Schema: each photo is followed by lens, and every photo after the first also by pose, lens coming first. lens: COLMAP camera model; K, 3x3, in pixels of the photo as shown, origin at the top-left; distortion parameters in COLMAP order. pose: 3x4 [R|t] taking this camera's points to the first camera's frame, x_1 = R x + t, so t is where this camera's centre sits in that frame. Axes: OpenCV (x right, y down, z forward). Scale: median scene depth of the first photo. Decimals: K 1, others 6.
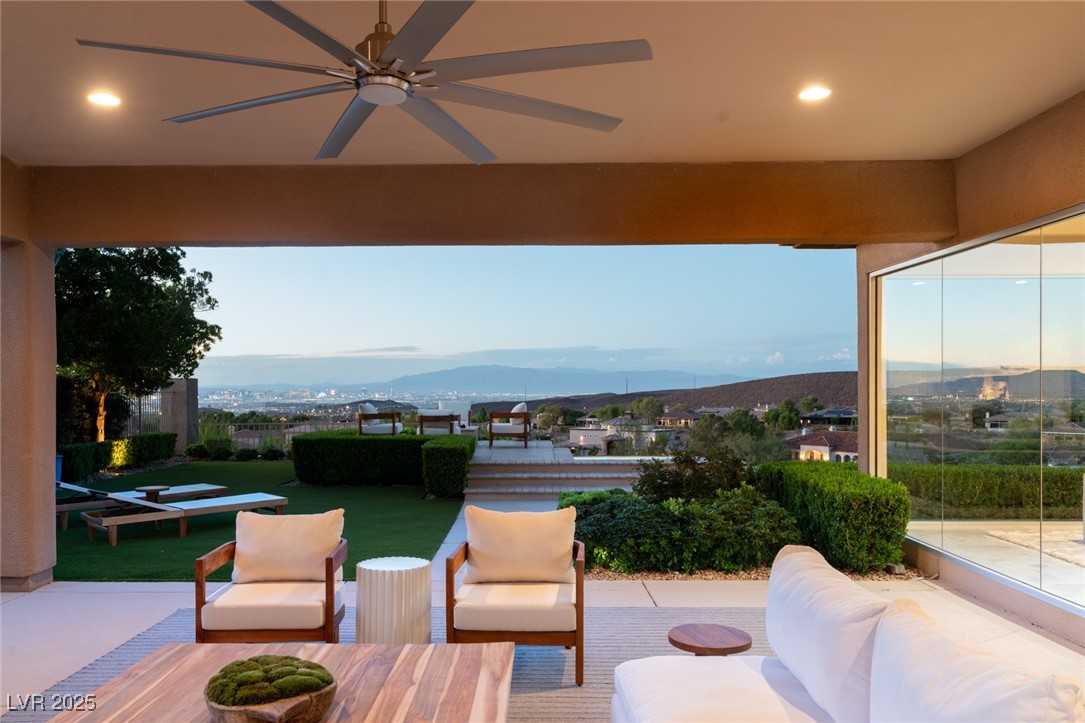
lens RADIAL K [[842.2, 0, 538.4], [0, 842.2, 380.6], [0, 0, 1]] dist [0.039917, 0.000965]
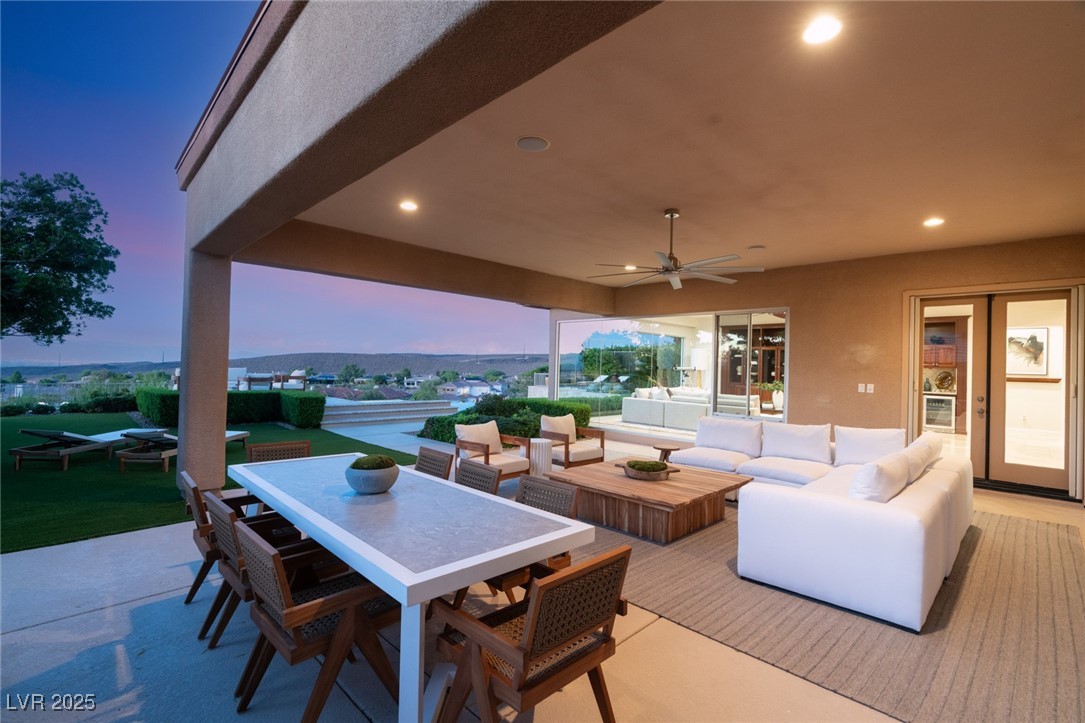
lens RADIAL K [[490.5, 0, 542.5], [0, 490.5, 361.5], [0, 0, 1]] dist [0.000661, 0.000026]
pose [[0.711051, 0.028258, 0.702573, -0.450840], [-0.032705, 0.999440, -0.007099, 0.002704], [-0.702380, -0.017930, 0.711577, 0.006626]]
